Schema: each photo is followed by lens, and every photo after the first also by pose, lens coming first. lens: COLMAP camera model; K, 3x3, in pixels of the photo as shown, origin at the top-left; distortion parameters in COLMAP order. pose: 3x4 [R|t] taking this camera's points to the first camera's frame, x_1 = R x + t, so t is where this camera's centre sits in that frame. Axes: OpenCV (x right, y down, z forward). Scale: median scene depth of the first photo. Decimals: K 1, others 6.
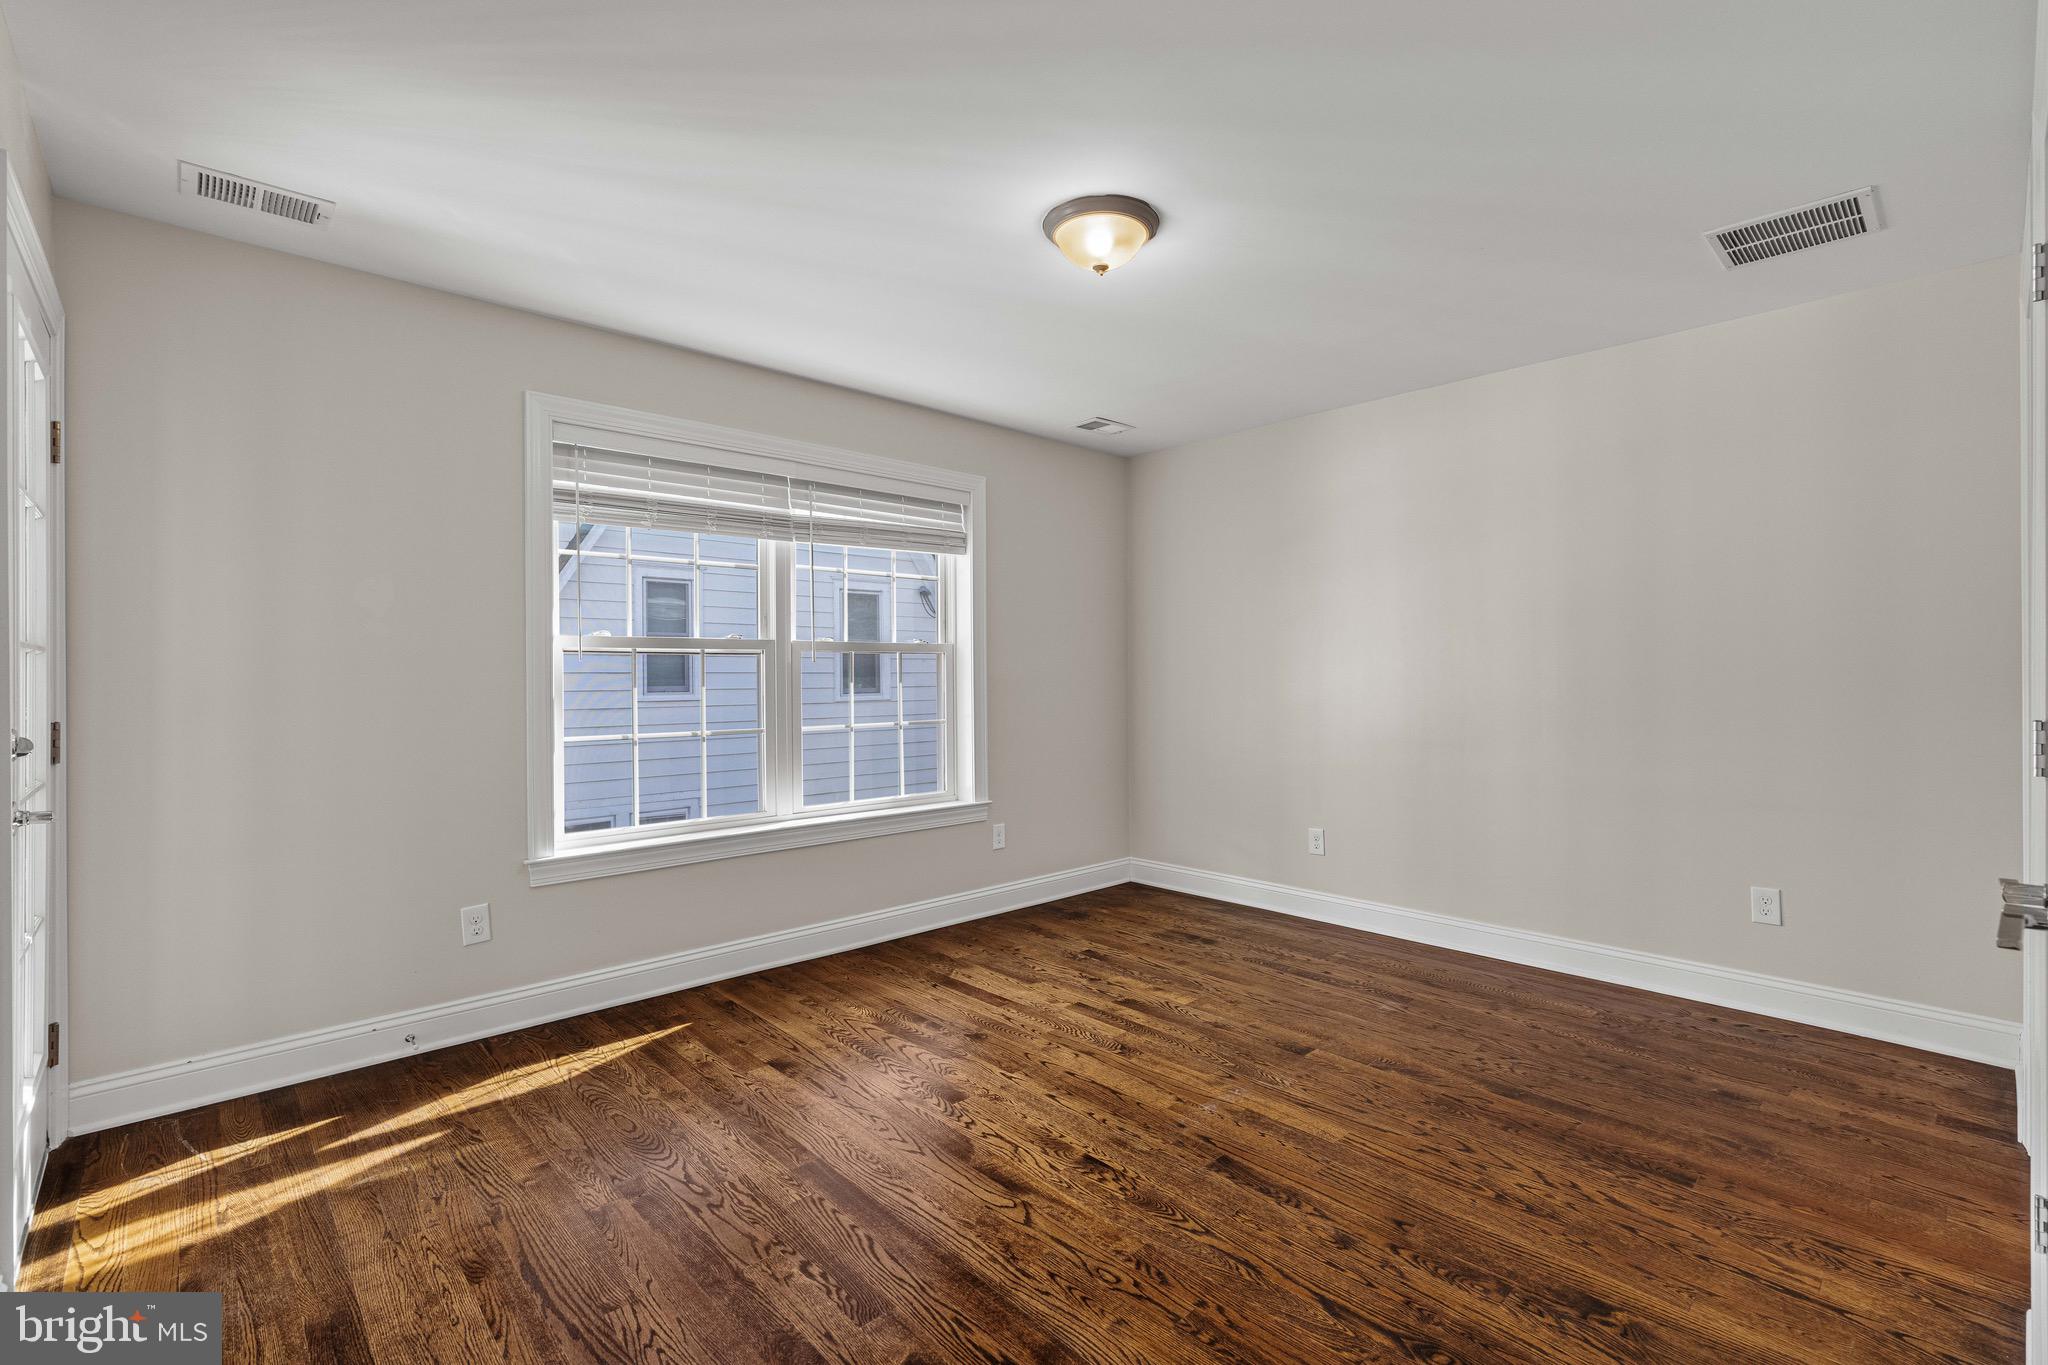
lens RADIAL K [[915.4, 0, 1029.0], [0, 915.4, 676.6], [0, 0, 1]] dist [-0.008286, 0.004262]
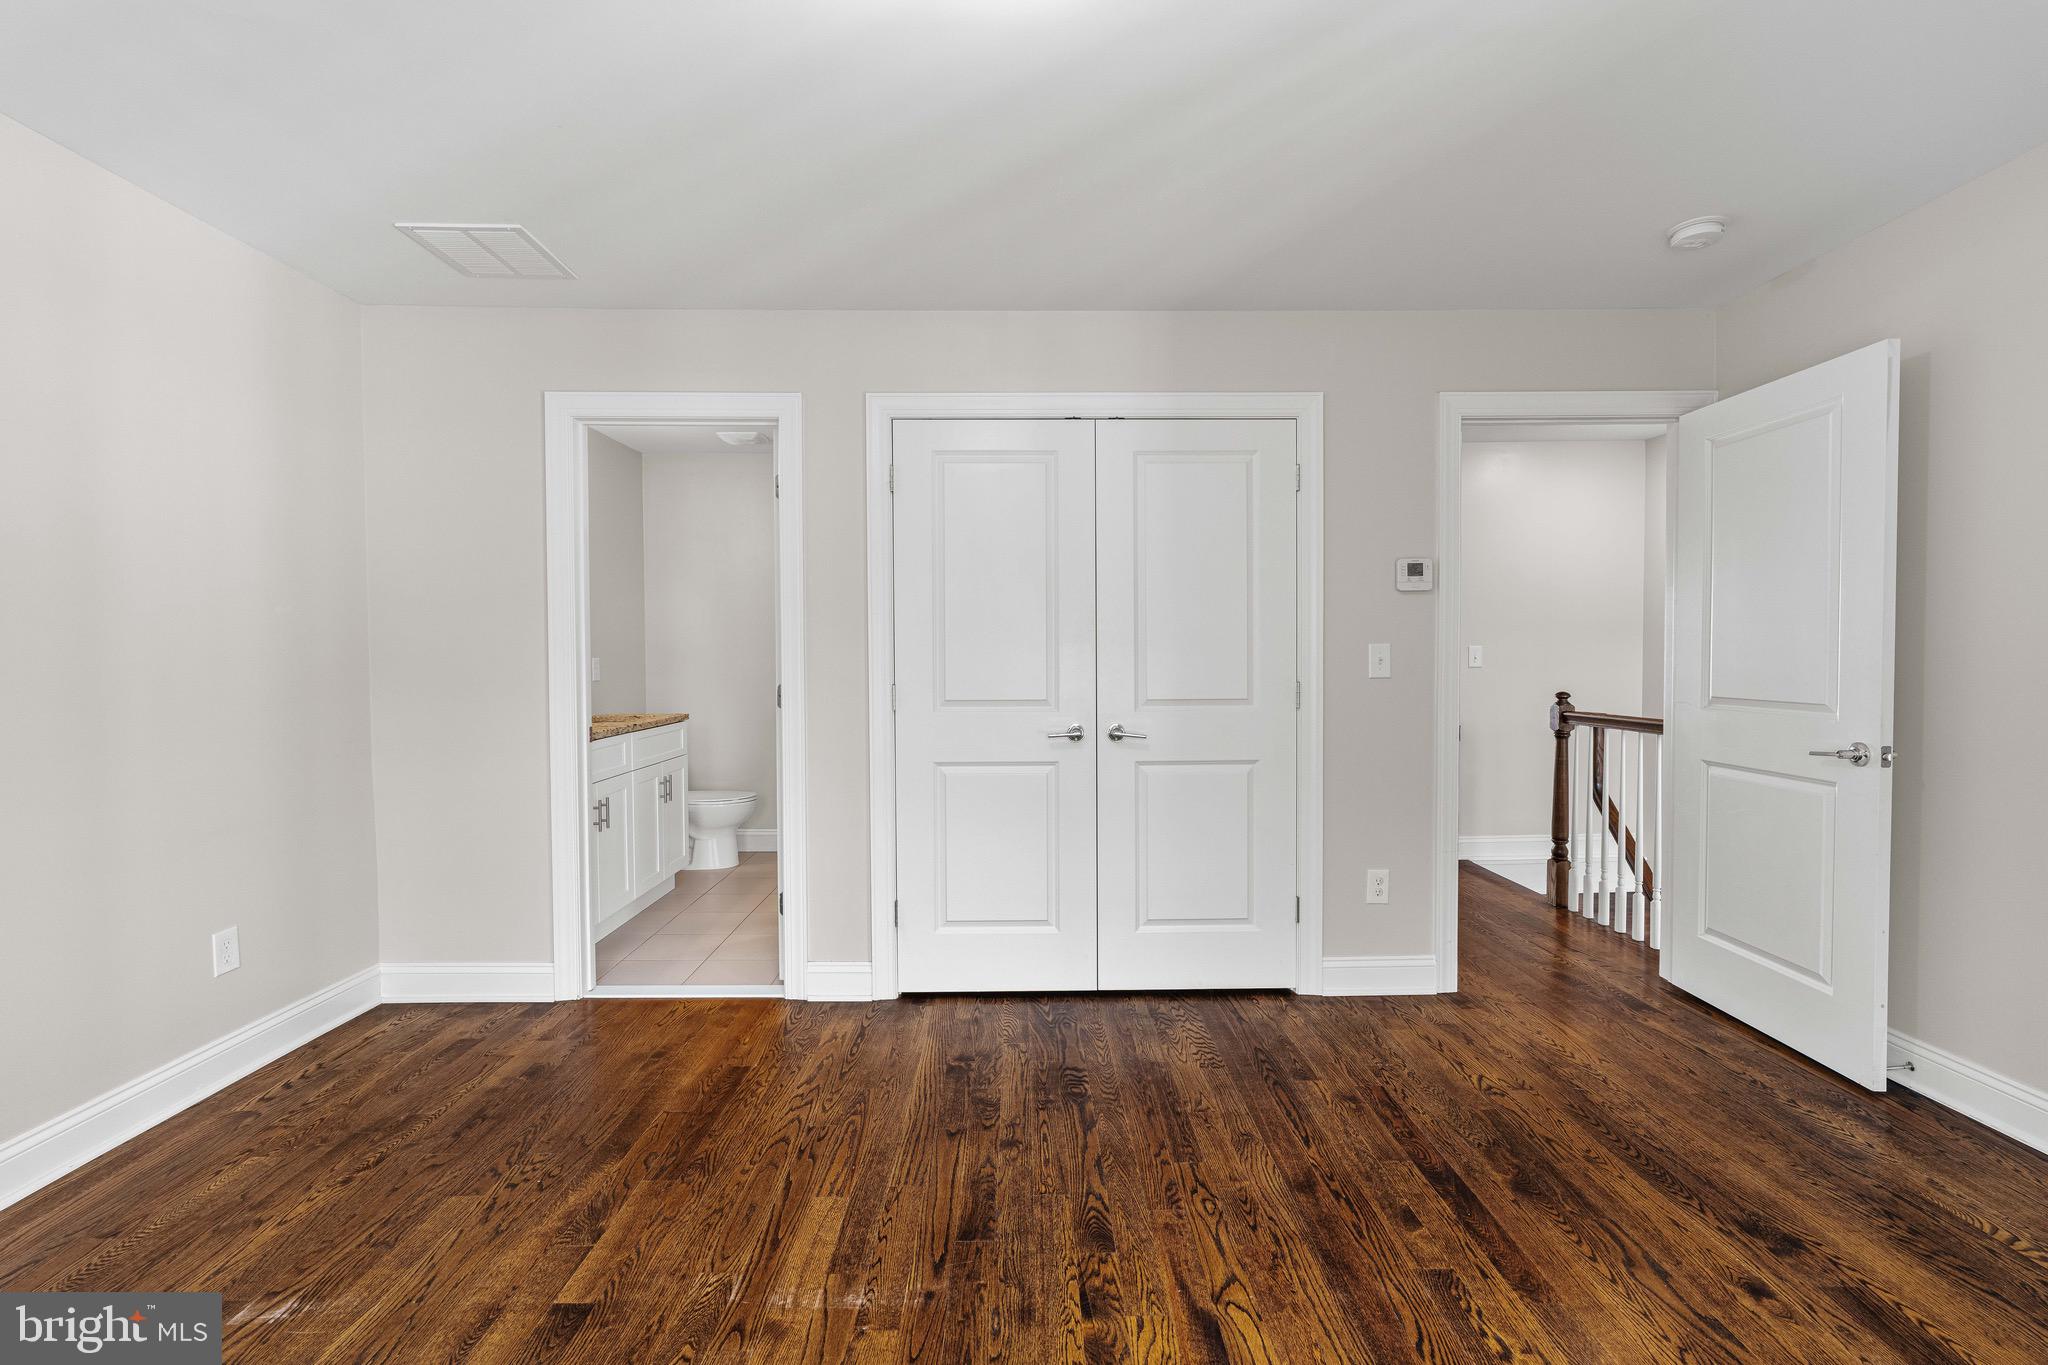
lens RADIAL K [[915.4, 0, 1029.0], [0, 915.4, 676.6], [0, 0, 1]] dist [-0.008286, 0.004262]
pose [[-0.738741, -0.008843, 0.673931, -0.430112], [0.010234, 0.999651, 0.024335, -0.014999], [-0.673912, 0.024874, -0.738393, 1.696764]]
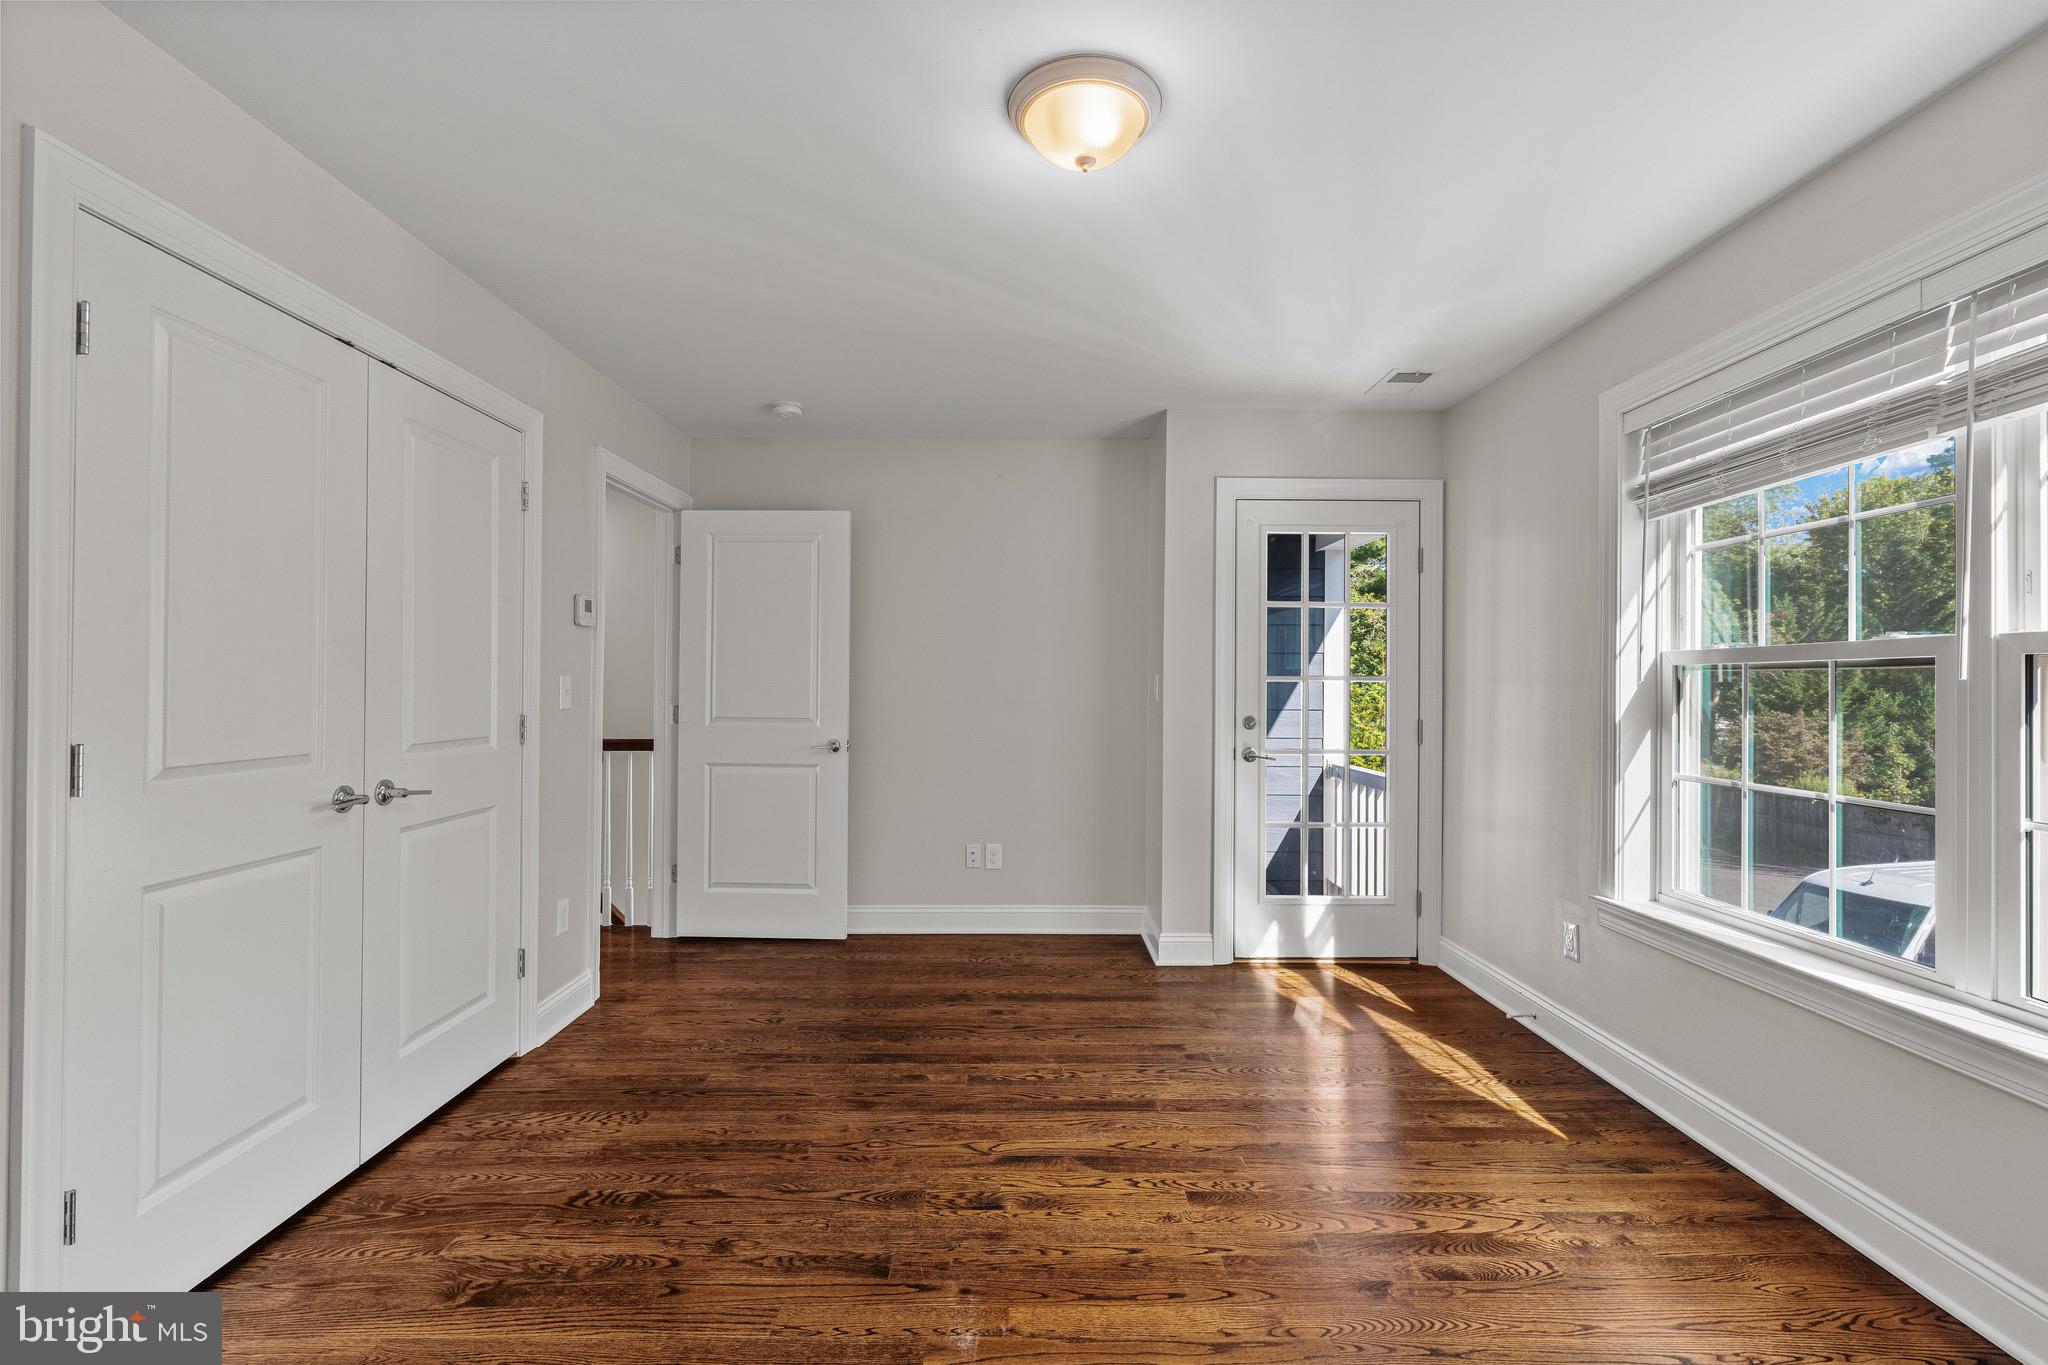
lens RADIAL K [[915.4, 0, 1029.0], [0, 915.4, 676.6], [0, 0, 1]] dist [-0.008286, 0.004262]
pose [[-0.676422, -0.007463, -0.736477, 0.807371], [-0.006219, 0.999971, -0.004421, -0.023288], [0.736488, 0.001590, -0.676448, 1.799708]]
